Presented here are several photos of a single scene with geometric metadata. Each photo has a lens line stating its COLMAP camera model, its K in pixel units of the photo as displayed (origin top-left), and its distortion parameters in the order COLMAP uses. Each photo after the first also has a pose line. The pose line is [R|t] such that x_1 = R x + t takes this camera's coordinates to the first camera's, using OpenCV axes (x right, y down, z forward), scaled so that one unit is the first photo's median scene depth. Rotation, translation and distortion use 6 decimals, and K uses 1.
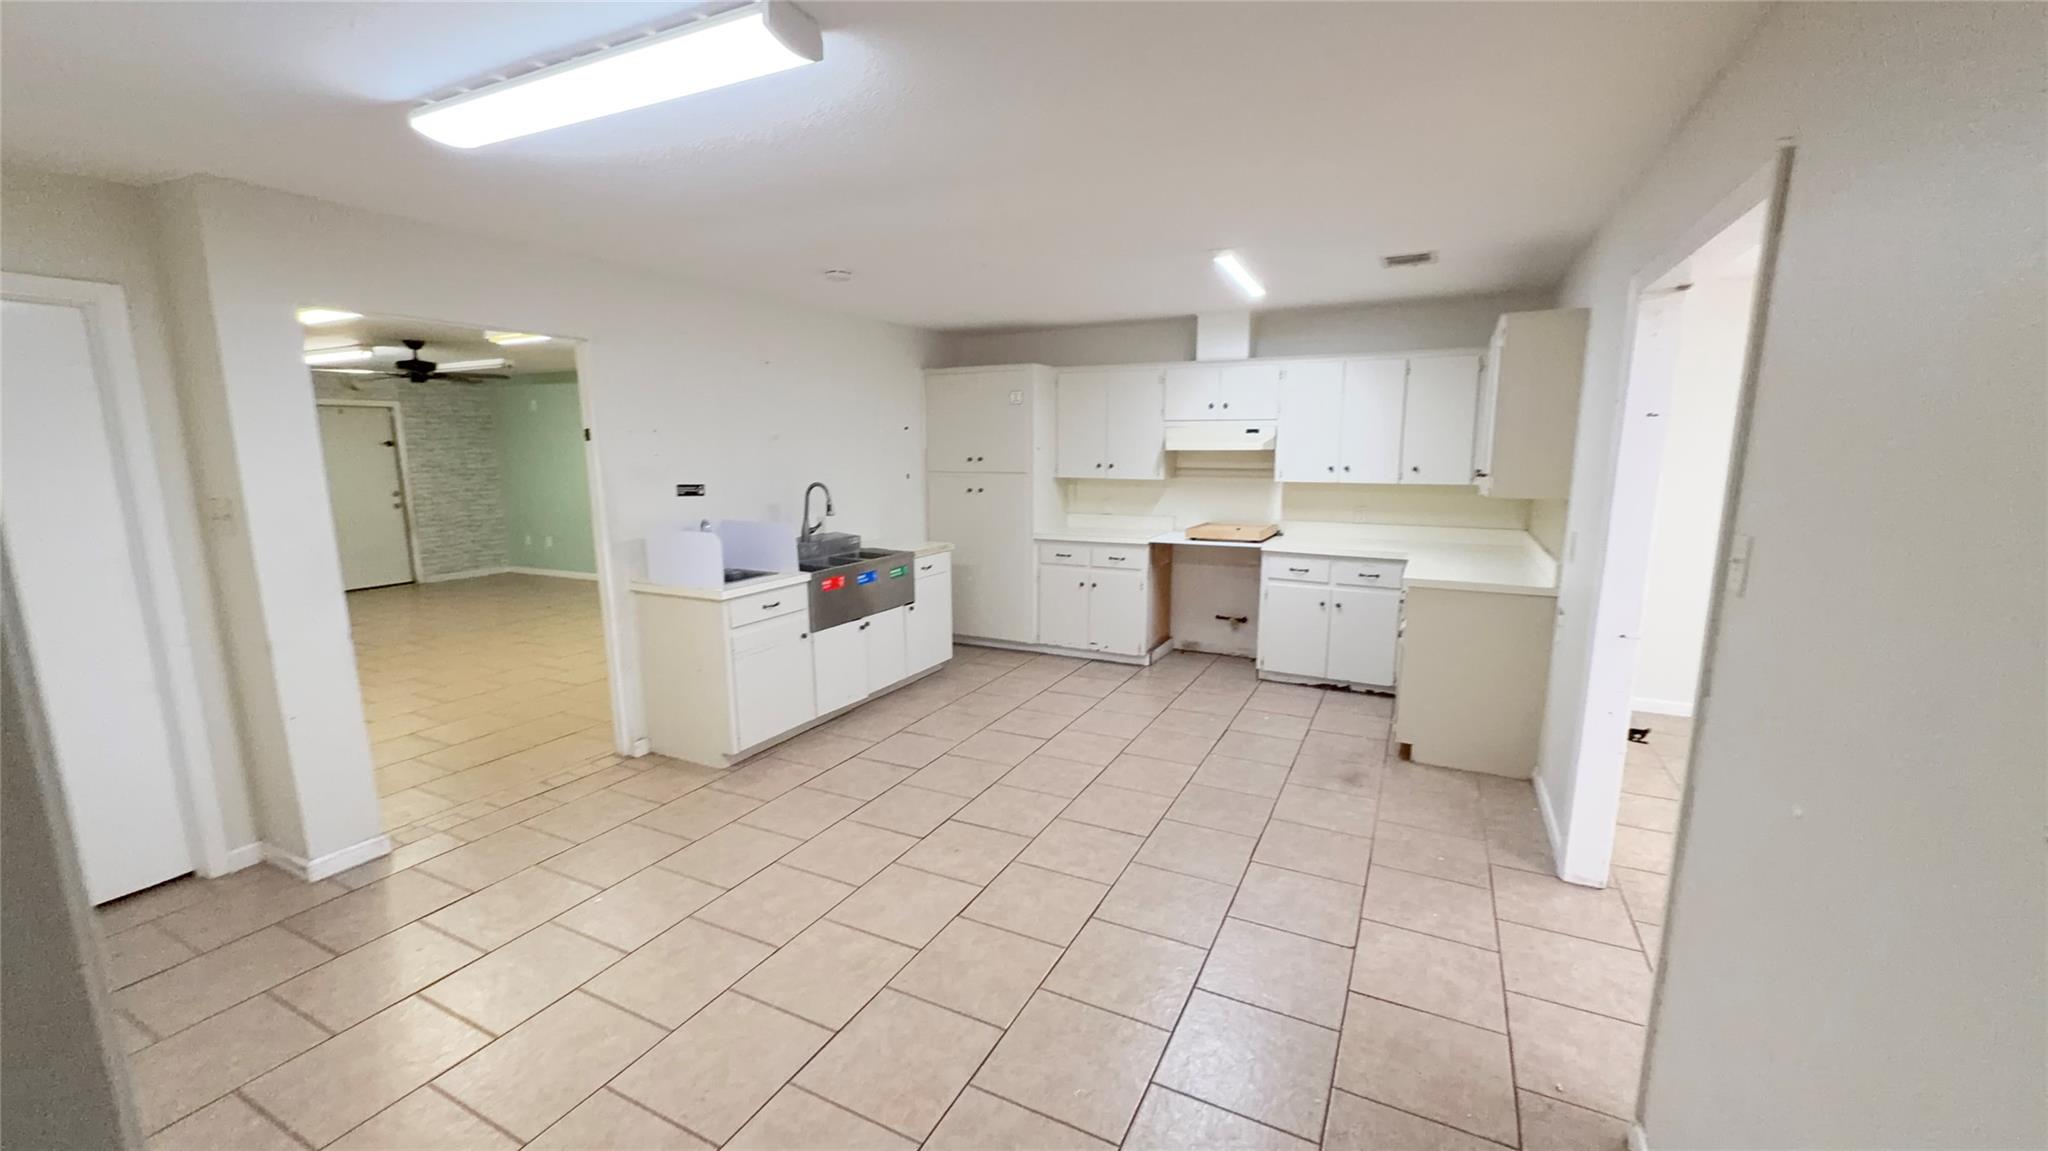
lens RADIAL K [[812.7, 0, 1024.7], [0, 812.7, 585.3], [0, 0, 1]] dist [0.001869, 0.000074]
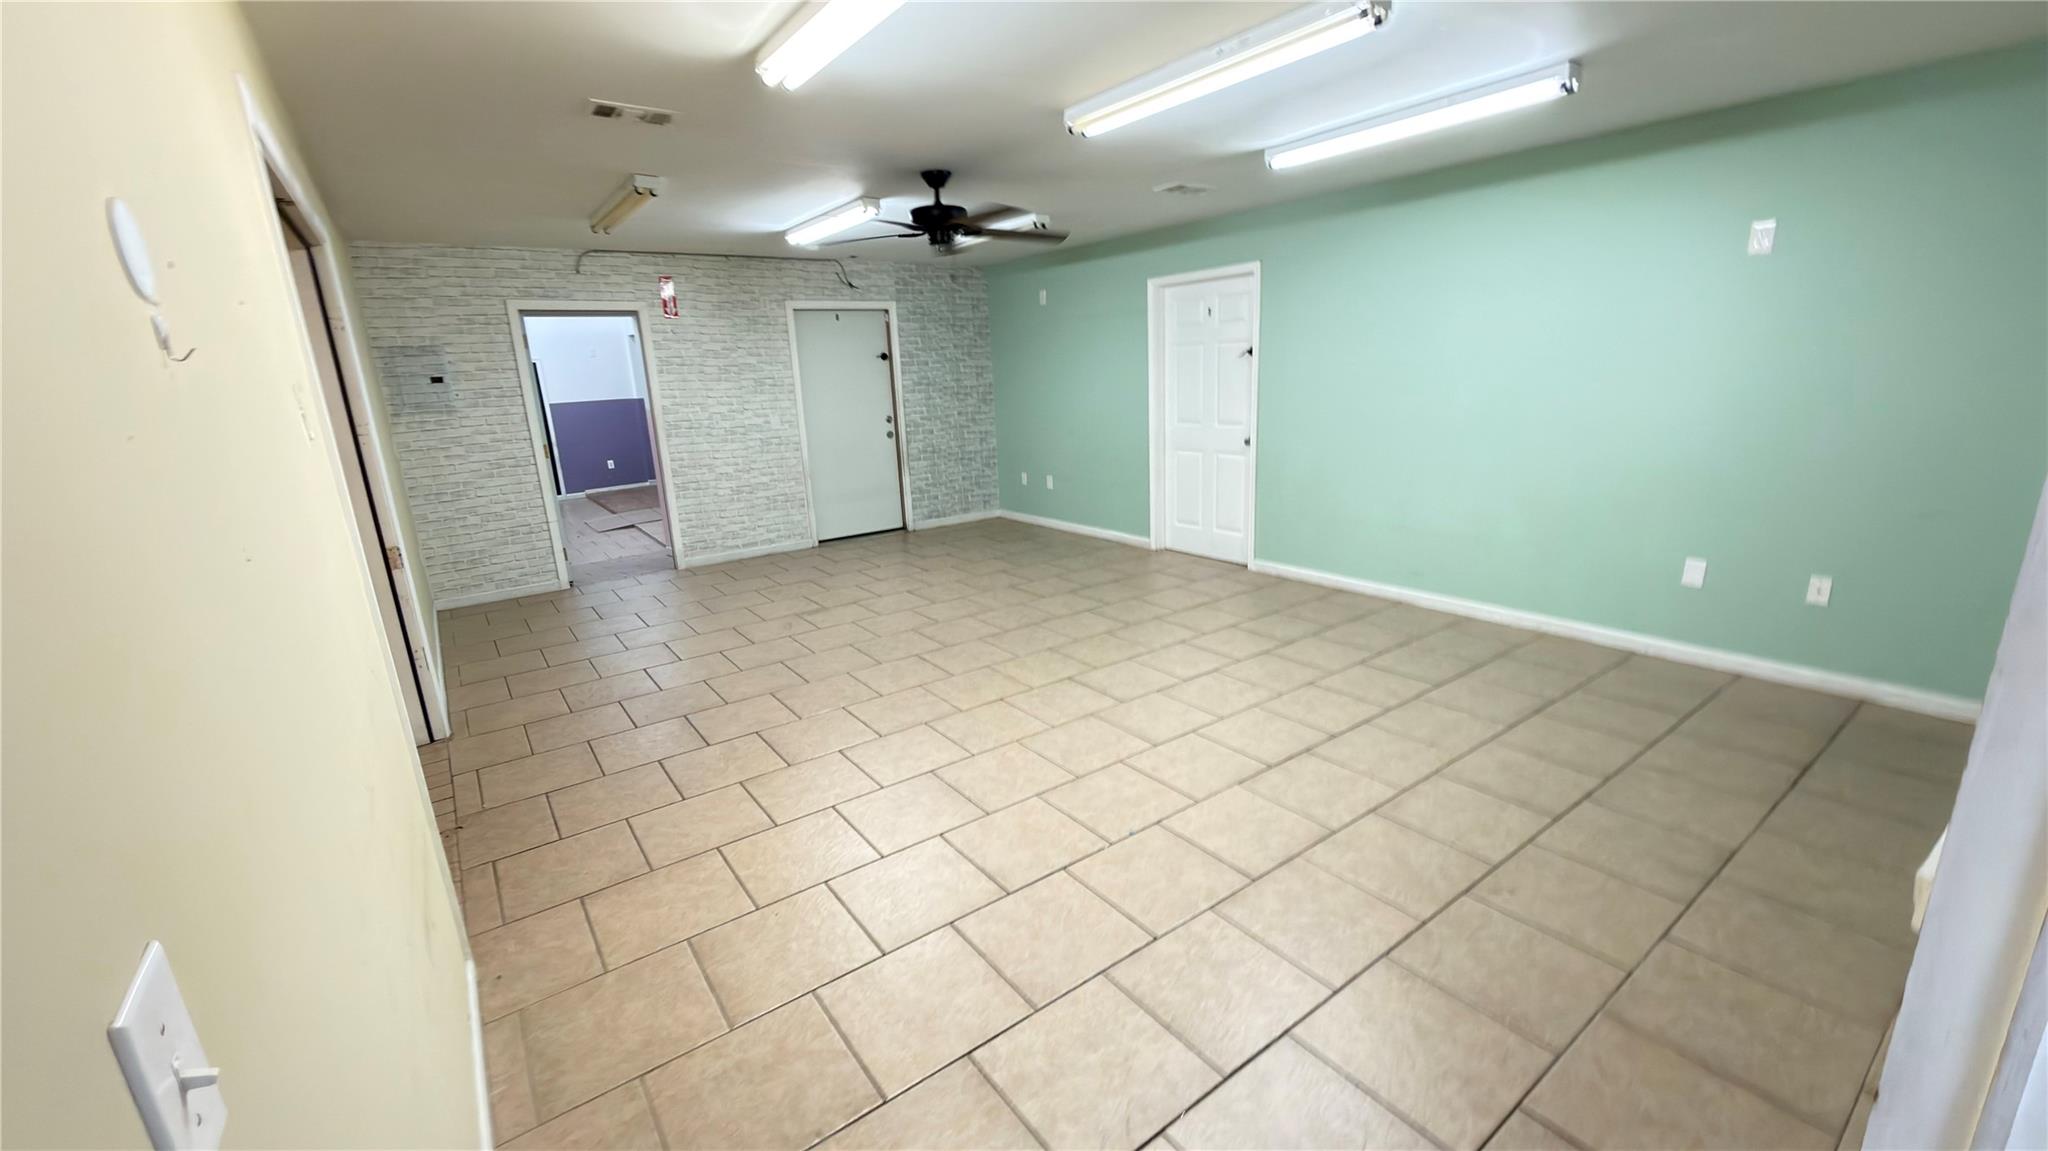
lens RADIAL K [[812.7, 0, 1022.3], [0, 812.7, 575.2], [0, 0, 1]] dist [0.001869, 0.000074]
pose [[0.890250, 0.083353, -0.447780, -0.276888], [-0.039849, 0.993596, 0.105729, -0.049048], [0.453726, -0.076282, 0.887871, 0.326650]]
